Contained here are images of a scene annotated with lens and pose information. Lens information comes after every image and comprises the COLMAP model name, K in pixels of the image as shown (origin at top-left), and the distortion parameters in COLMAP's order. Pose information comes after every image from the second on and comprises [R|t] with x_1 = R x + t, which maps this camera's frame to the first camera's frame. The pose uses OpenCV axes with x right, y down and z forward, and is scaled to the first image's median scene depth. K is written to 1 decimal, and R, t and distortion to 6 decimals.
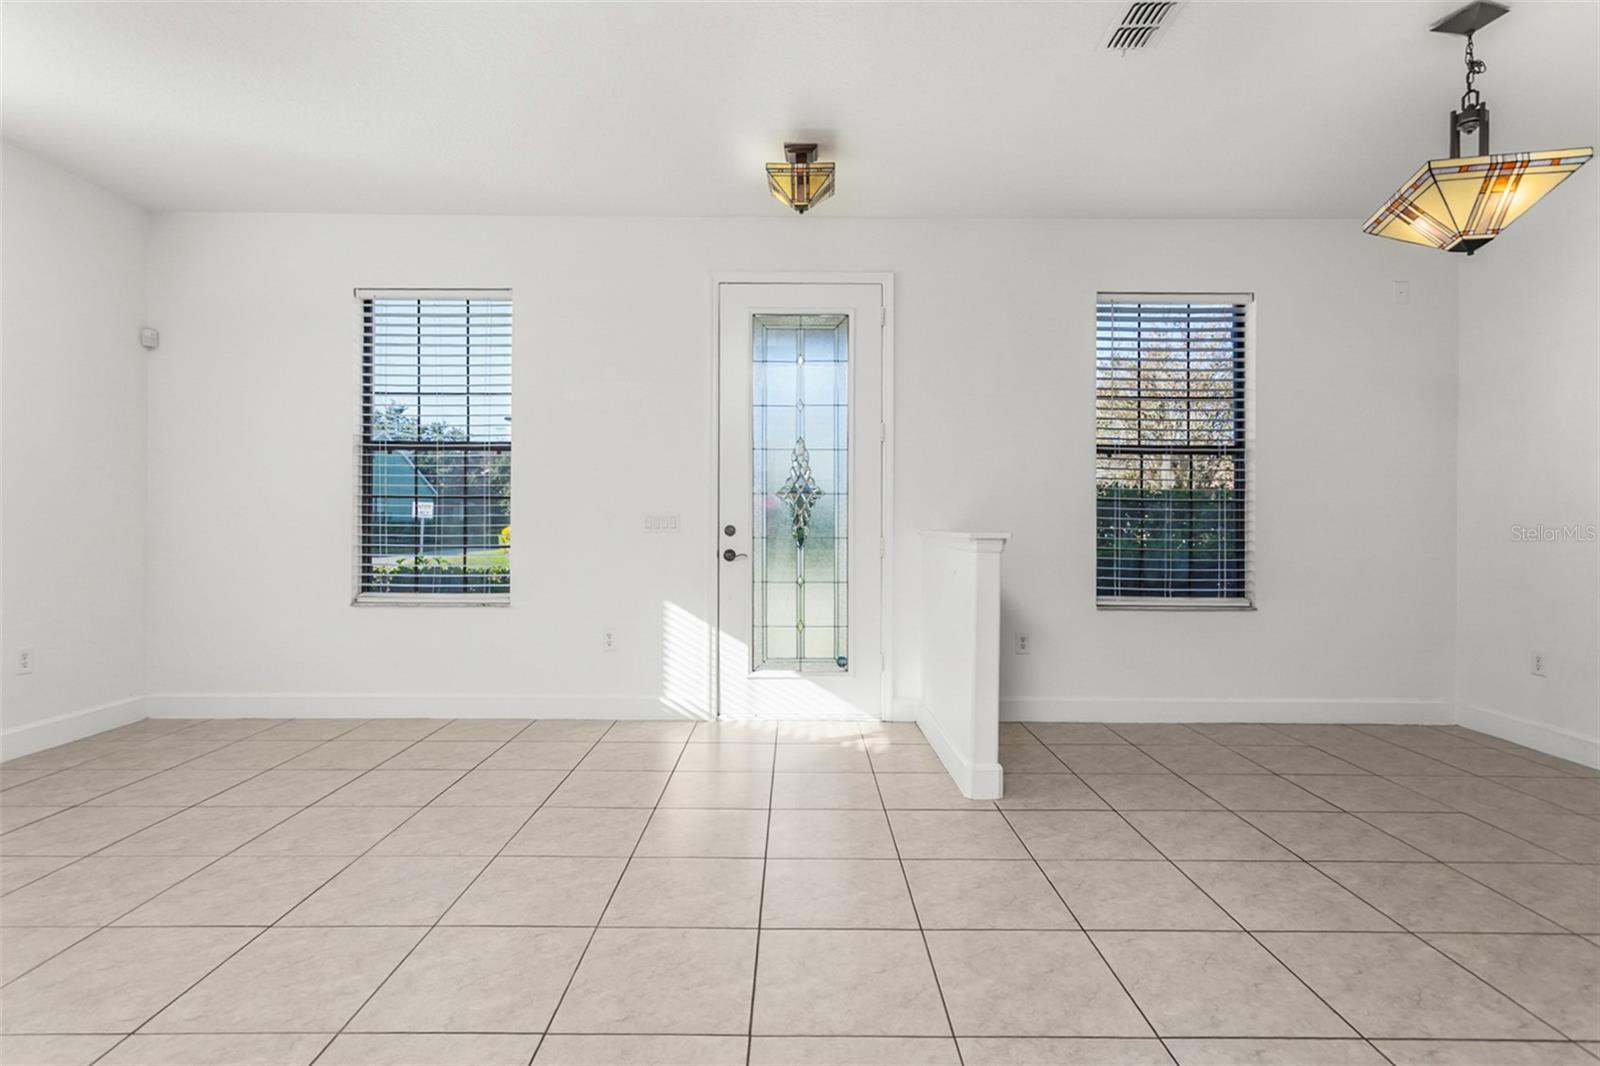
lens RADIAL K [[791.4, 0, 804.7], [0, 791.4, 523.0], [0, 0, 1]] dist [-0.002668, 0.000272]
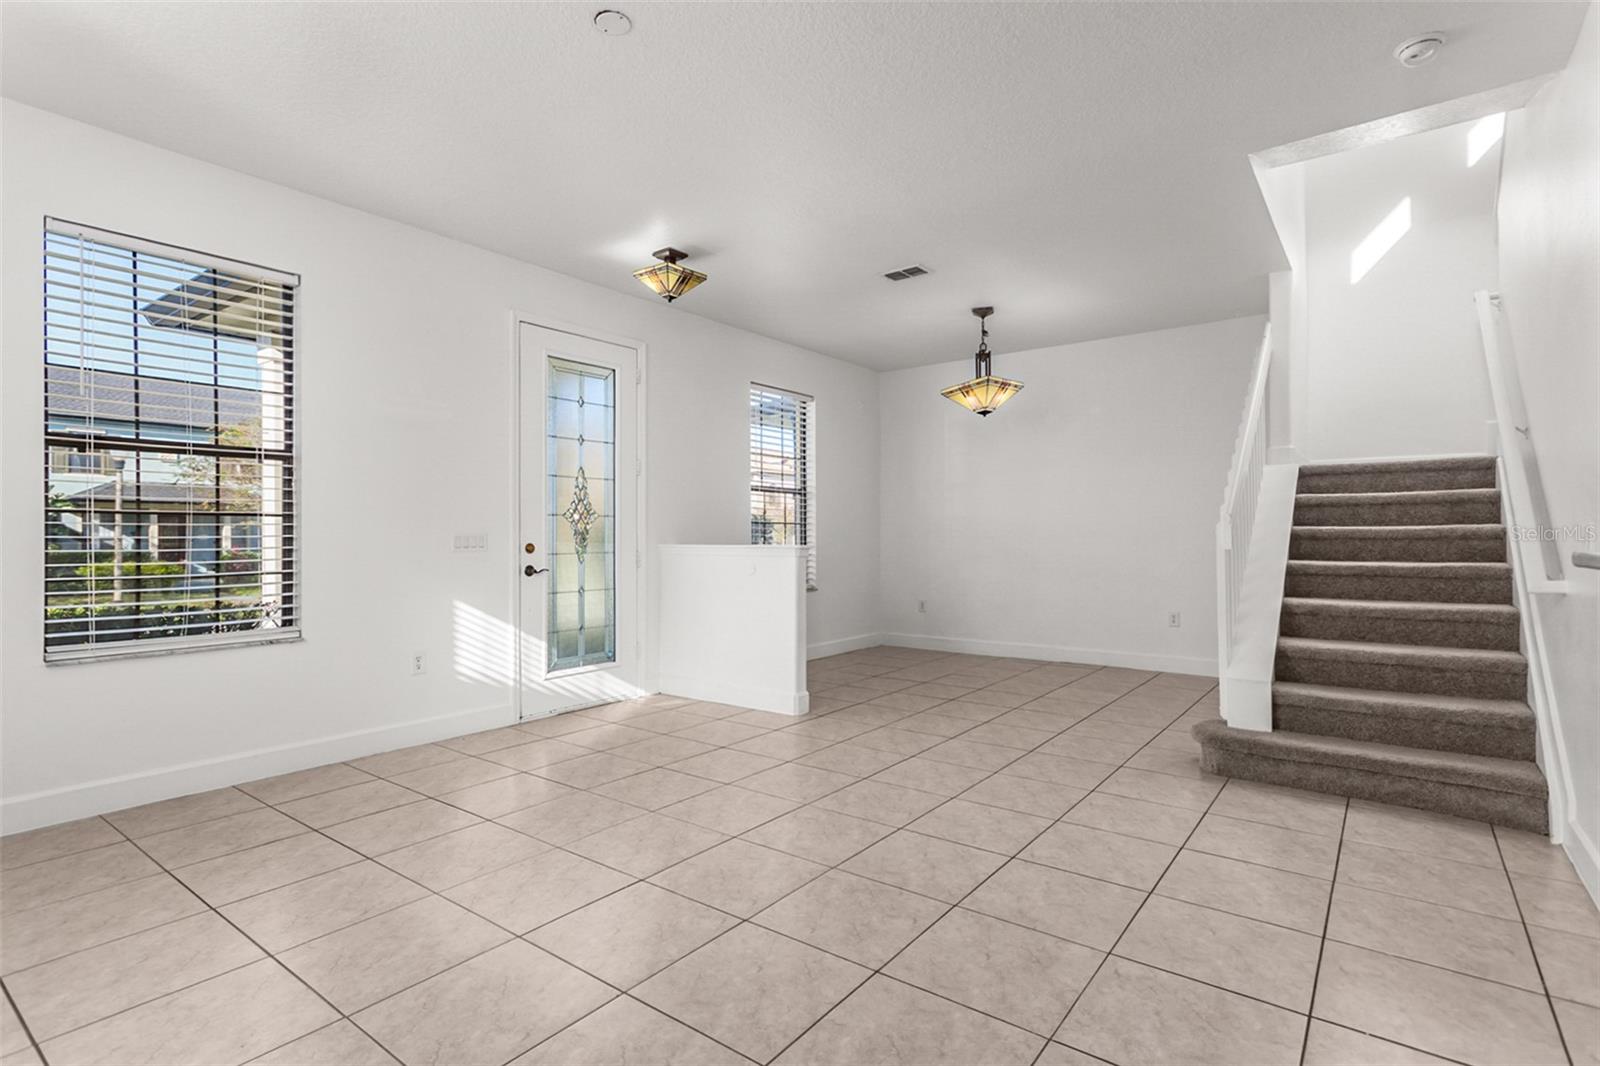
lens RADIAL K [[791.4, 0, 799.9], [0, 791.4, 539.6], [0, 0, 1]] dist [-0.002668, 0.000272]
pose [[0.601988, -0.011341, 0.798424, -0.749962], [0.007477, 0.999935, 0.008566, -0.009301], [-0.798470, 0.000814, 0.602034, 0.040292]]
